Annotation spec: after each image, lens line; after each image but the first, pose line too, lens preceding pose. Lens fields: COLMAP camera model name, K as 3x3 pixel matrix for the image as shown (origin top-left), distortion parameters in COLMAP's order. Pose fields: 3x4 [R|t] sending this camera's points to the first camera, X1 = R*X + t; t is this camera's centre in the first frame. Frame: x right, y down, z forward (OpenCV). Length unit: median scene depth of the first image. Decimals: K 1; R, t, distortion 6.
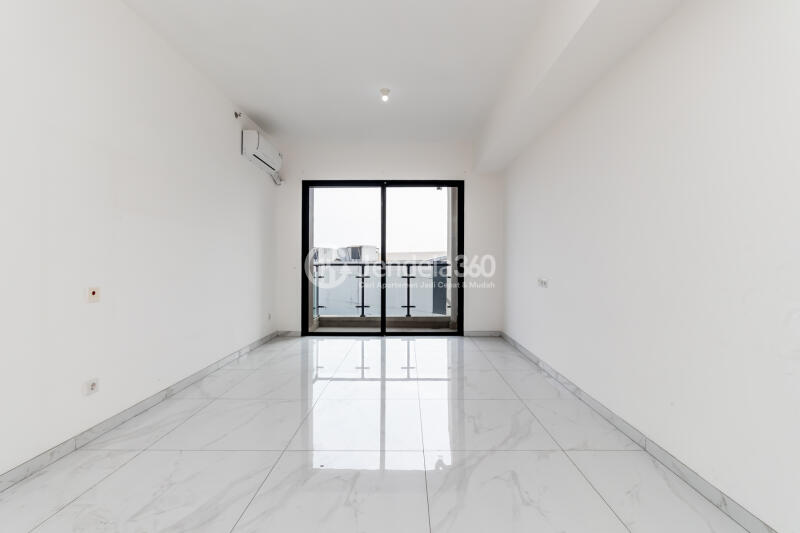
lens RADIAL K [[387.2, 0, 400.0], [0, 387.2, 266.5], [0, 0, 1]] dist [0.000189, 0.000007]
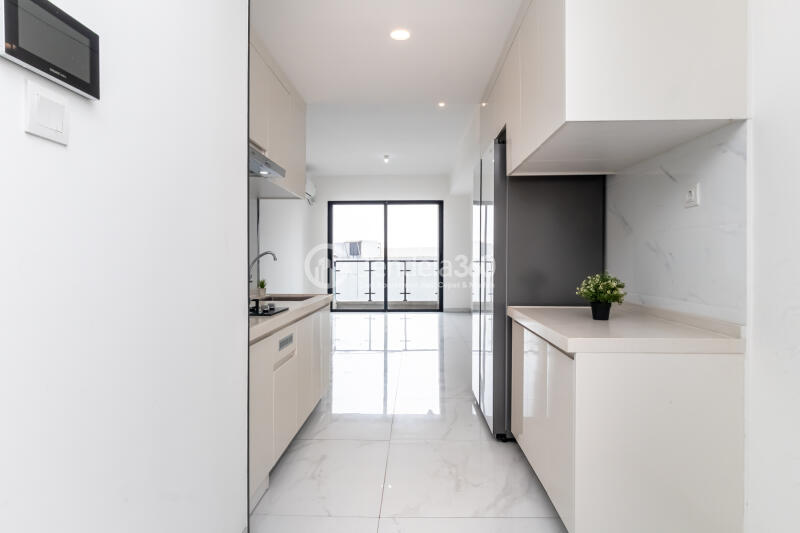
lens RADIAL K [[429.8, 0, 411.7], [0, 429.8, 262.1], [0, 0, 1]] dist [0.000433, 0.000867]
pose [[0.999848, -0.002572, 0.017238, 0.022129], [0.002638, 0.999989, -0.003795, 0.005222], [-0.017228, 0.003840, 0.999844, -0.511323]]
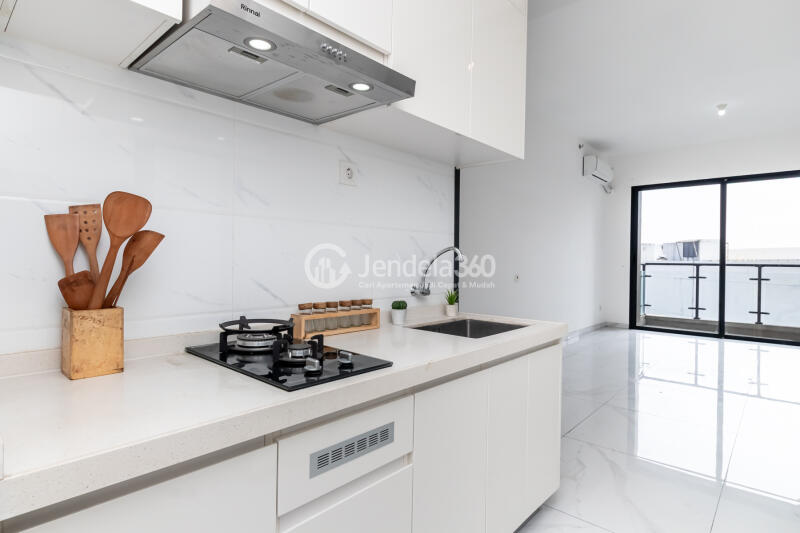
lens RADIAL K [[429.8, 0, 411.7], [0, 429.8, 262.1], [0, 0, 1]] dist [0.000433, 0.000867]
pose [[0.772784, 0.009180, -0.634602, 0.036050], [-0.014223, 0.999895, -0.002855, 0.002819], [0.634509, 0.011232, 0.772834, -0.298316]]
